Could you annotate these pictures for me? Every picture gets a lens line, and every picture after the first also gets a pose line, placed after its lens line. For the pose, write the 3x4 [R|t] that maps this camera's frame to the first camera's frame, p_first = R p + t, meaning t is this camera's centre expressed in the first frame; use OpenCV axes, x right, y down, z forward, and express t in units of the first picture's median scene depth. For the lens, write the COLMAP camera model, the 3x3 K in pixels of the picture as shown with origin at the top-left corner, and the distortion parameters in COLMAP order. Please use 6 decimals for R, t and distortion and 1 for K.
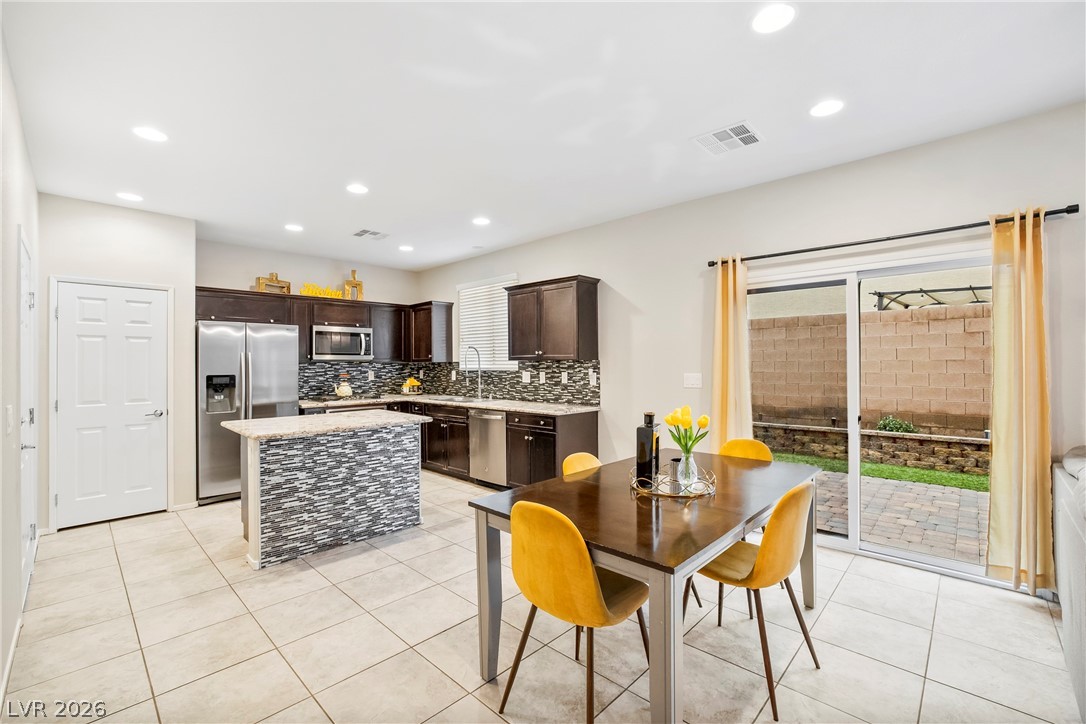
lens RADIAL K [[466.6, 0, 543.5], [0, 466.6, 359.4], [0, 0, 1]] dist [-0.020409, -0.000036]
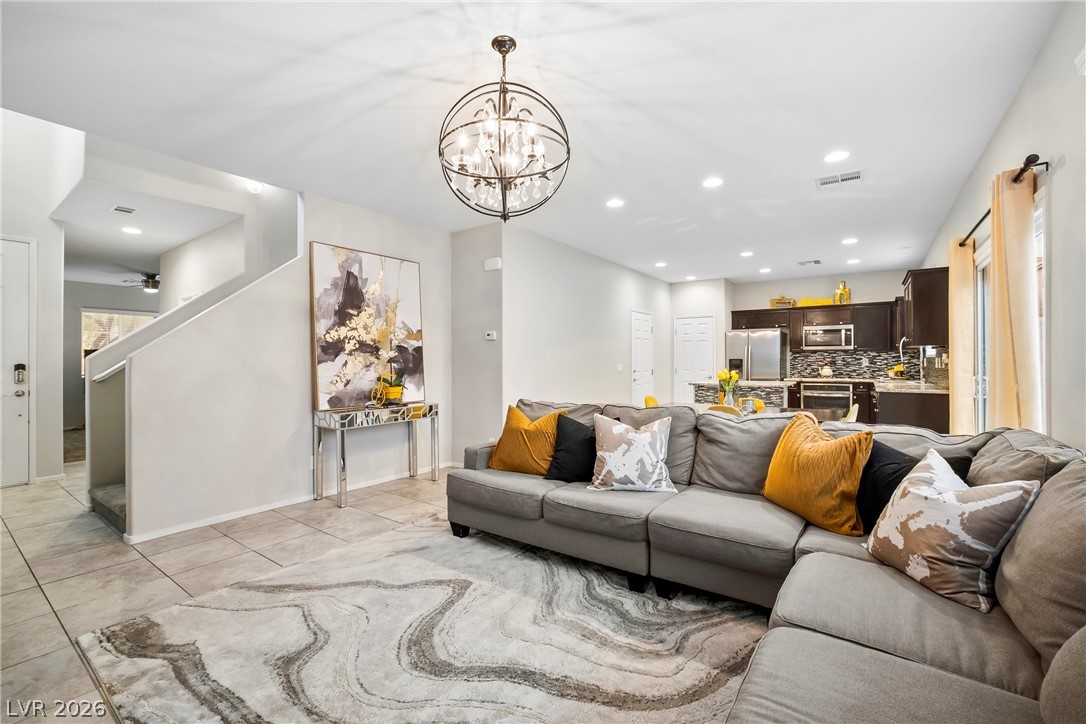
lens RADIAL K [[466.6, 0, 546.7], [0, 466.6, 360.8], [0, 0, 1]] dist [-0.020409, -0.000036]
pose [[0.139885, 0.002764, -0.990164, 0.802055], [0.009153, 0.999950, 0.004084, 0.020987], [0.990126, -0.009635, 0.139852, -0.011037]]
